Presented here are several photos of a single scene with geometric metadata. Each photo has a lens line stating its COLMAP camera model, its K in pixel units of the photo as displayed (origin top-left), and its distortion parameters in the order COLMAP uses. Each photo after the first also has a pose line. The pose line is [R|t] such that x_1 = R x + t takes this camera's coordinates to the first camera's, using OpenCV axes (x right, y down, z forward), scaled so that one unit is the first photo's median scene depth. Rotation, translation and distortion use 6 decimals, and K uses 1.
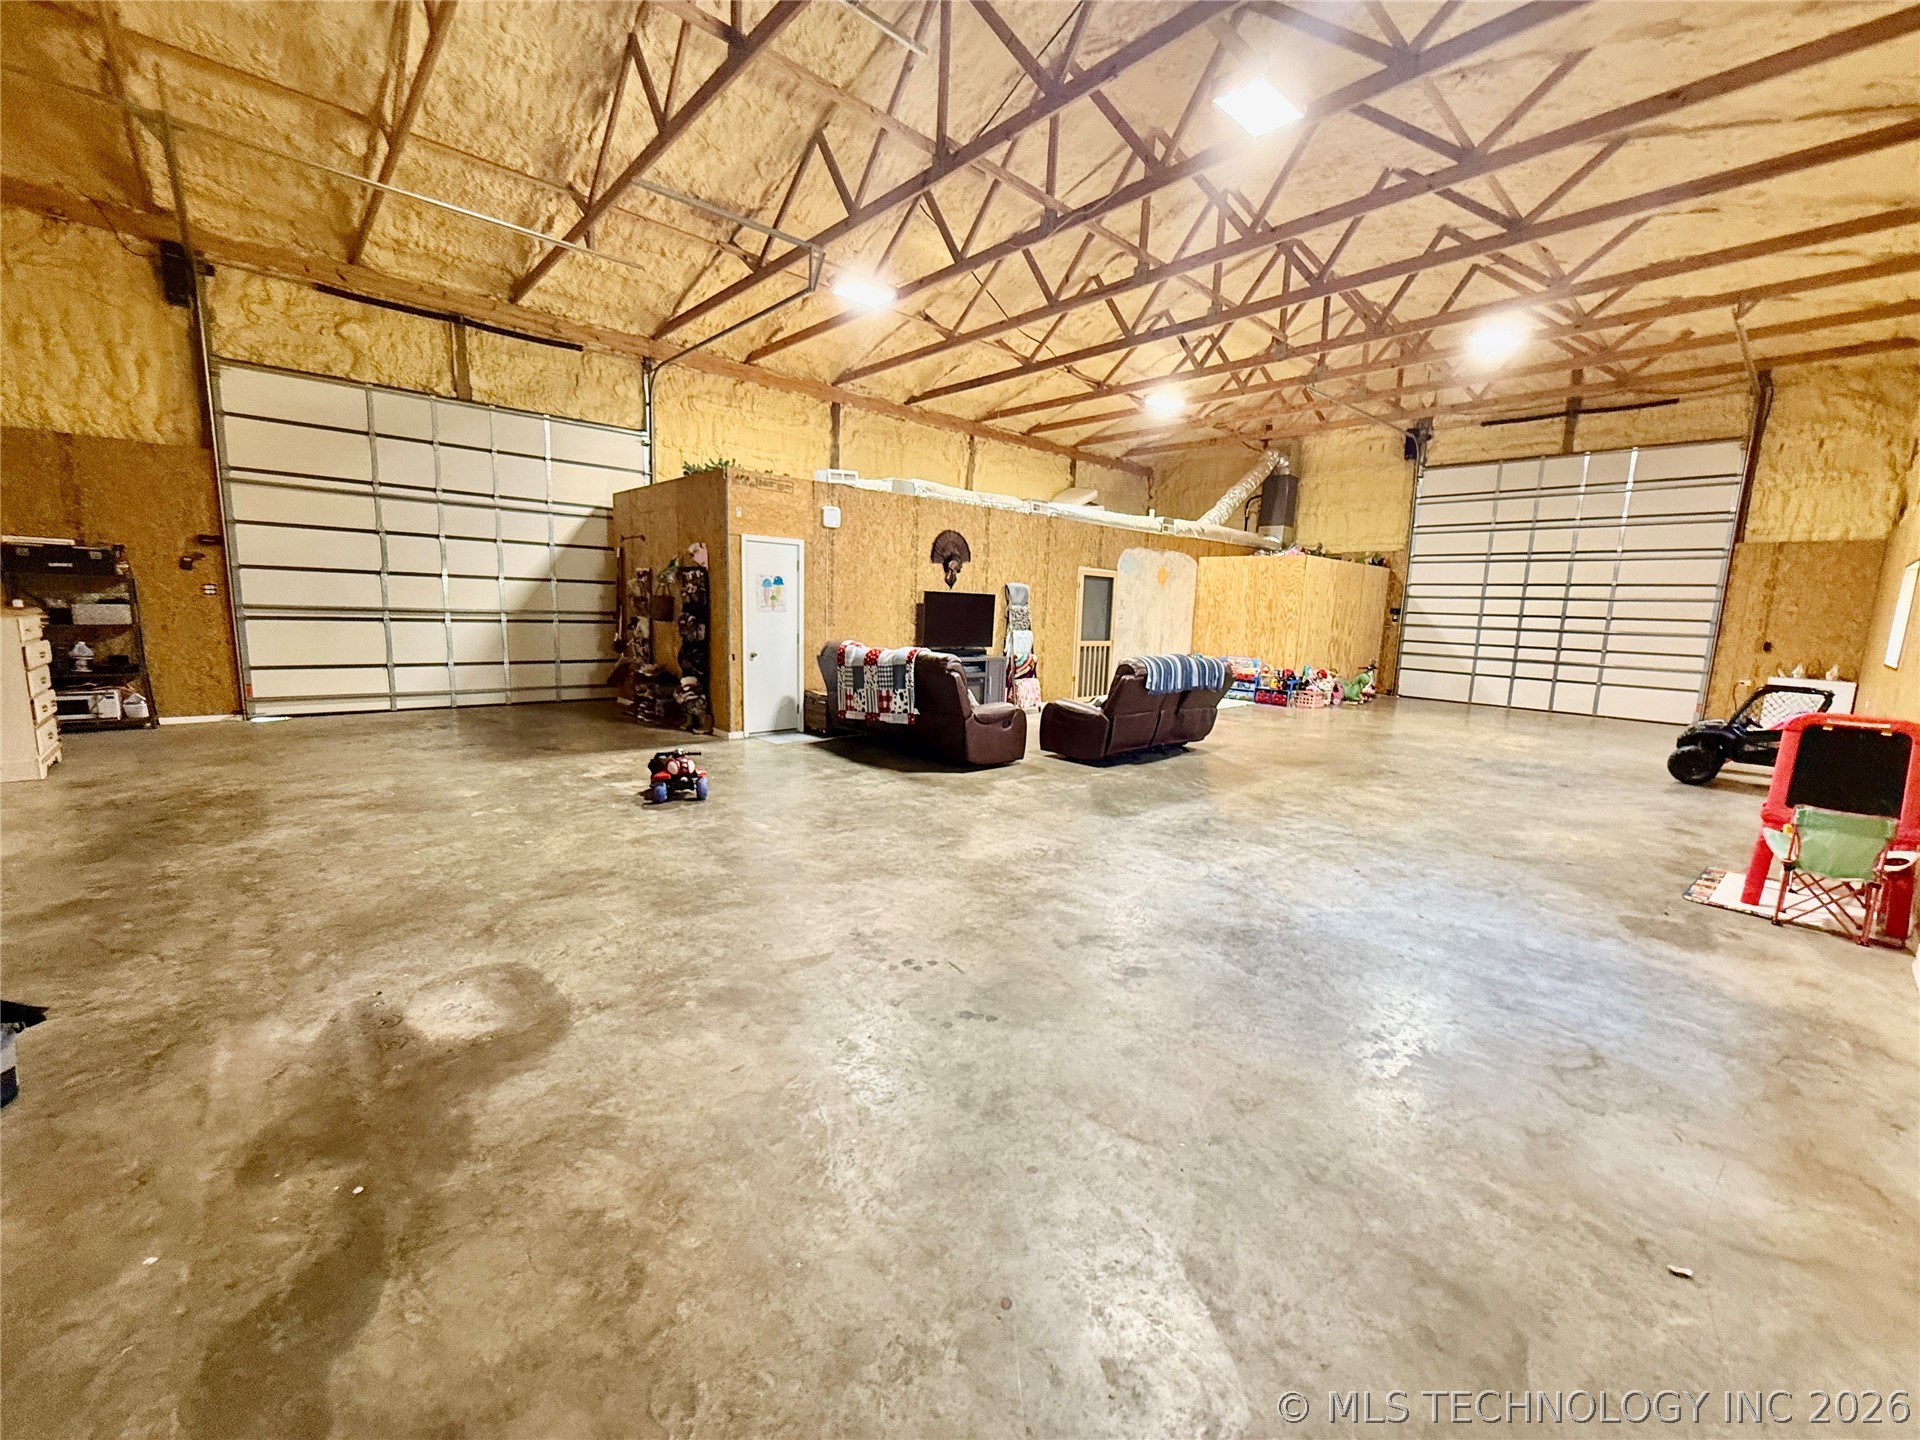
lens RADIAL K [[767.1, 0, 964.3], [0, 767.1, 721.5], [0, 0, 1]] dist [-0.000308, -0.000115]
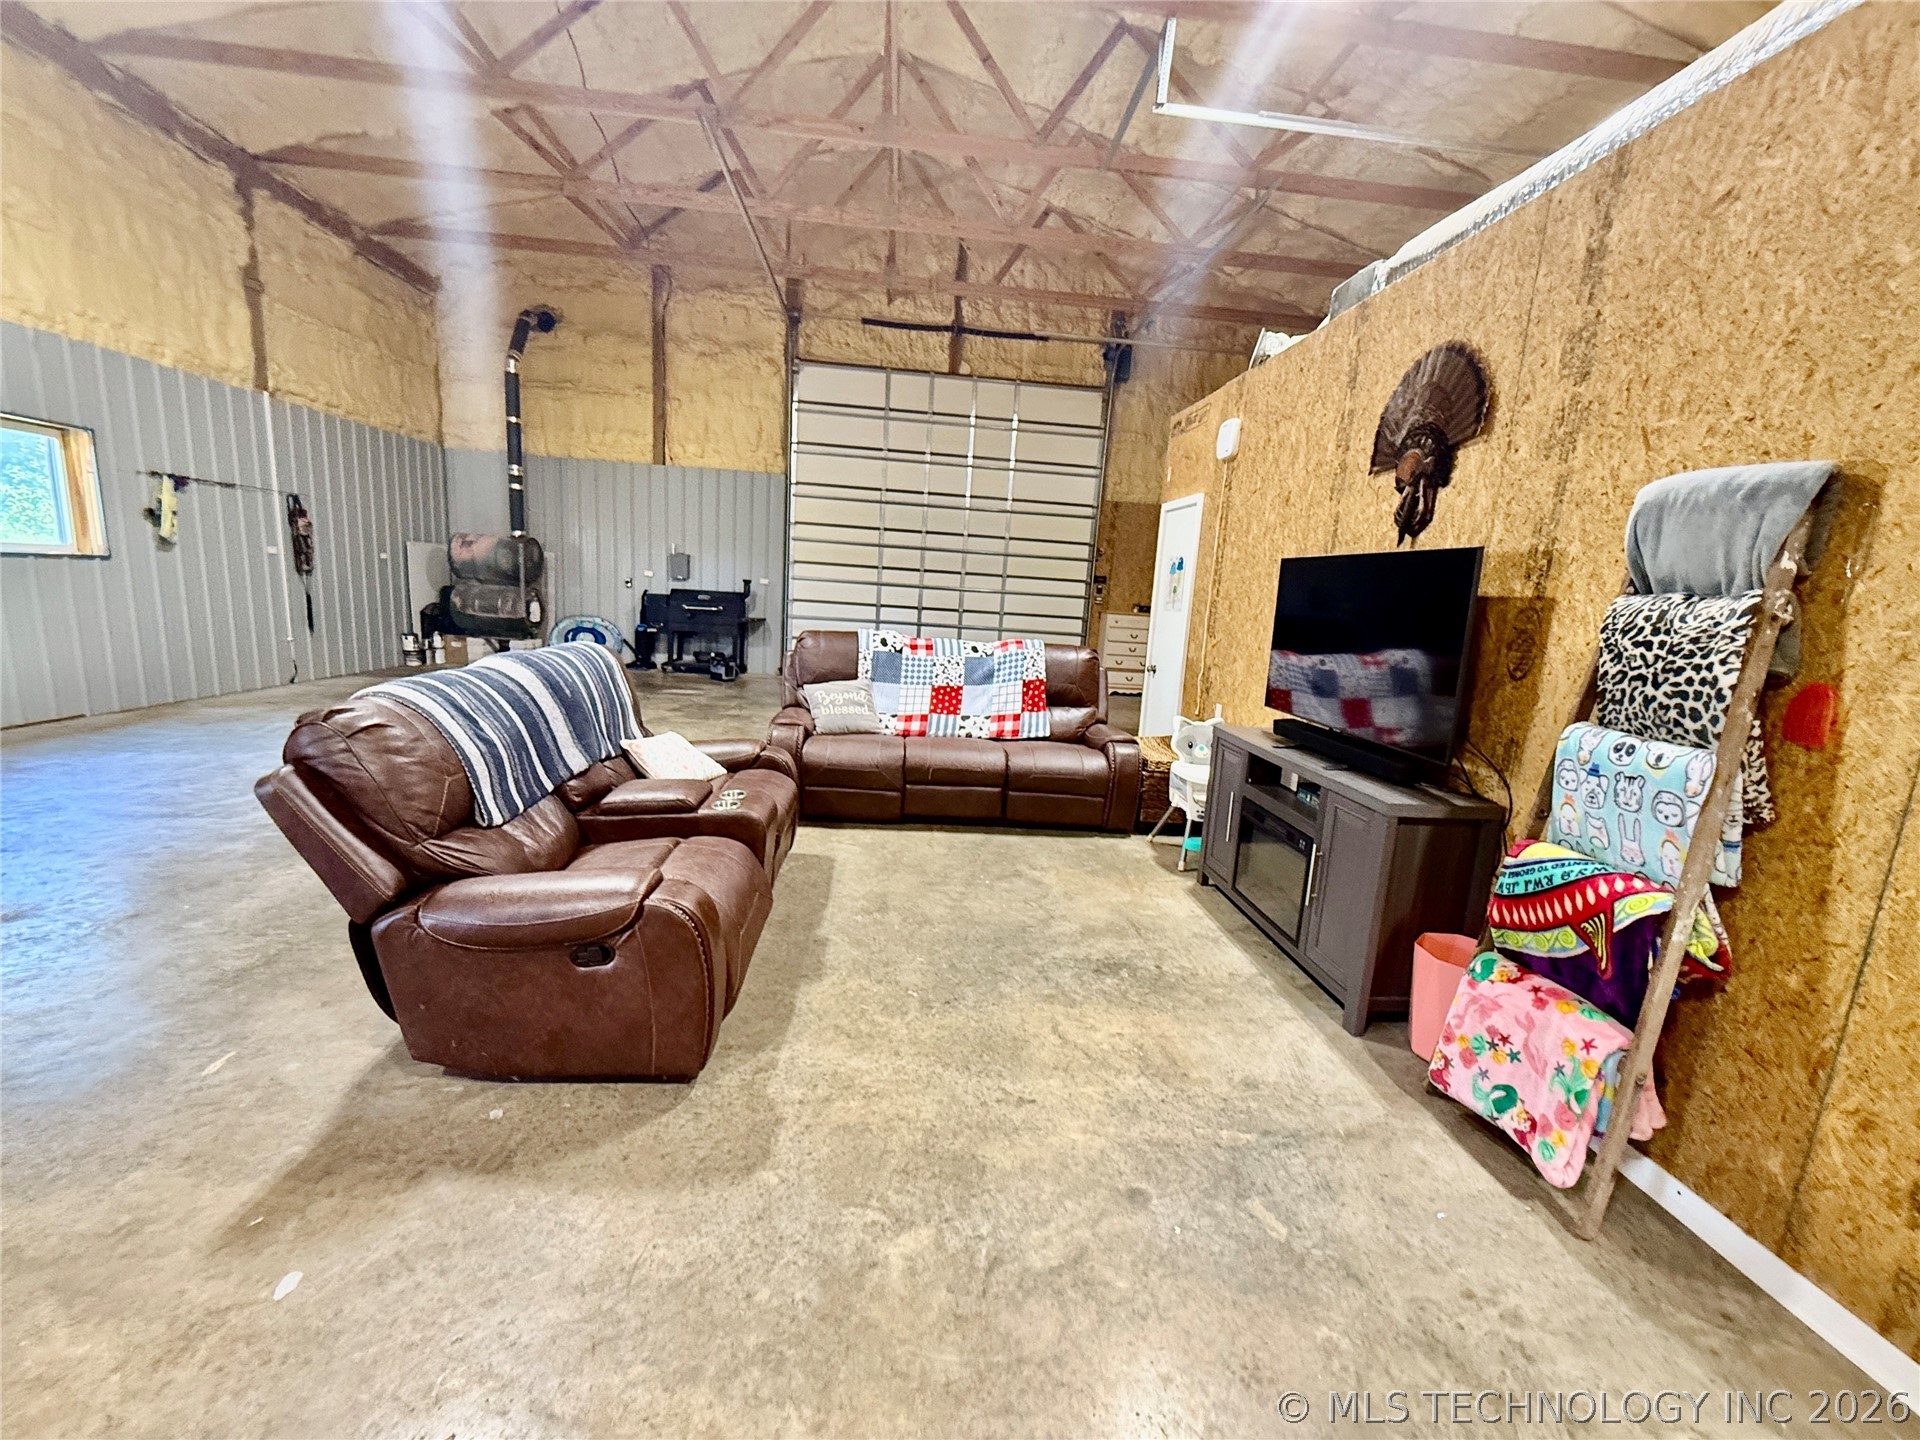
lens RADIAL K [[767.1, 0, 963.0], [0, 767.1, 721.8], [0, 0, 1]] dist [-0.000308, -0.000115]
pose [[-0.610539, 0.062148, -0.789544, 0.316867], [-0.205268, 0.950433, 0.233541, -0.134361], [0.764923, 0.304654, -0.567520, 1.005307]]
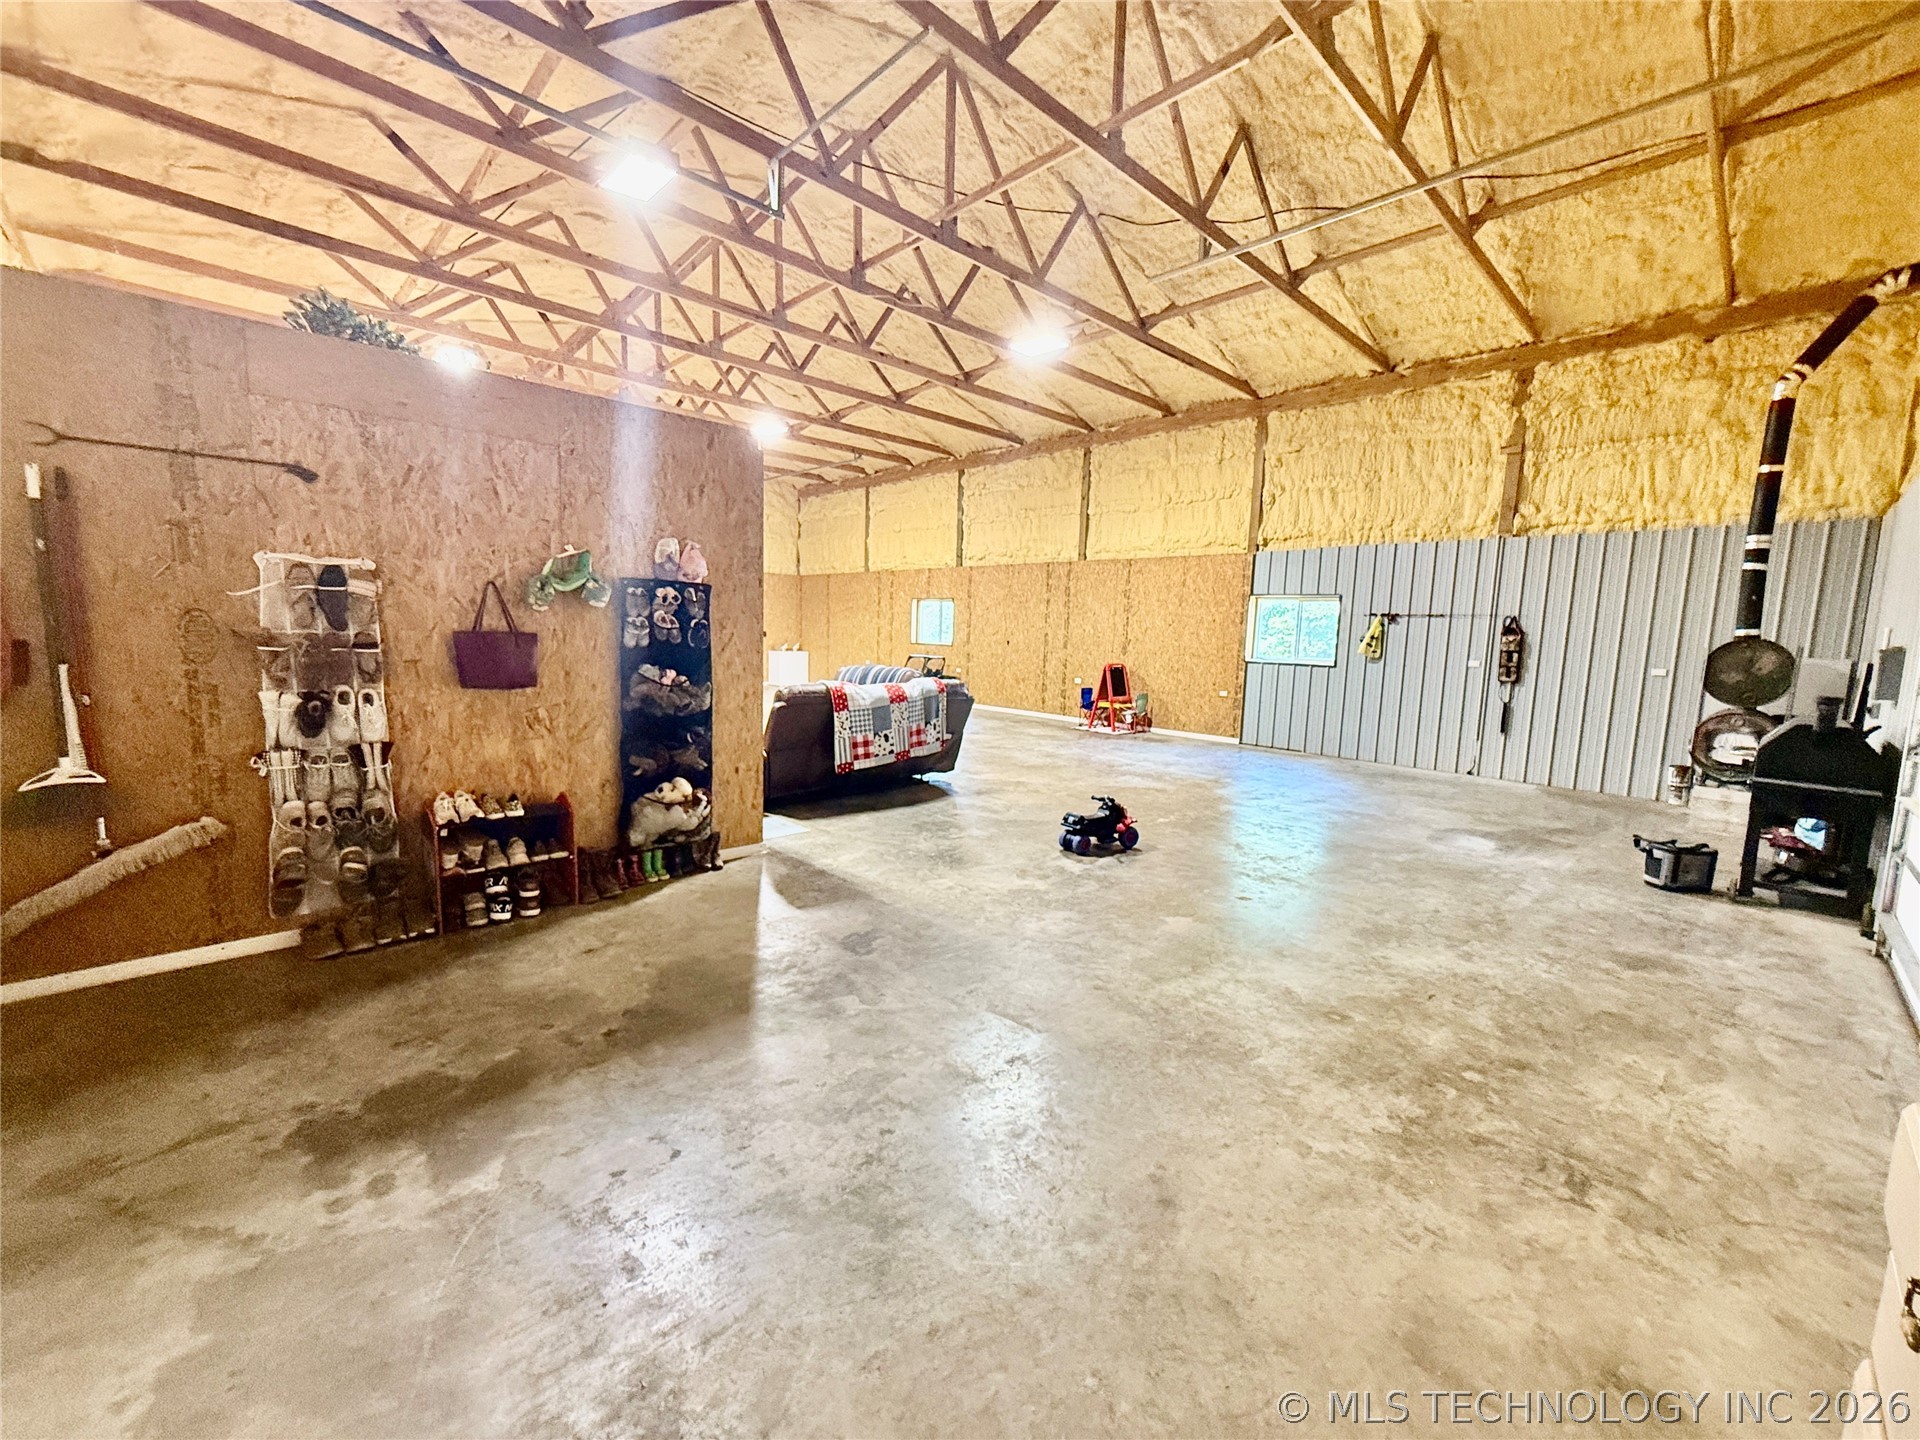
lens RADIAL K [[767.1, 0, 964.2], [0, 767.1, 721.8], [0, 0, 1]] dist [-0.000308, -0.000115]
pose [[-0.023520, -0.155133, 0.987614, -0.726348], [0.120931, 0.980191, 0.156847, -0.129028], [-0.992382, 0.123122, -0.004293, 0.638780]]
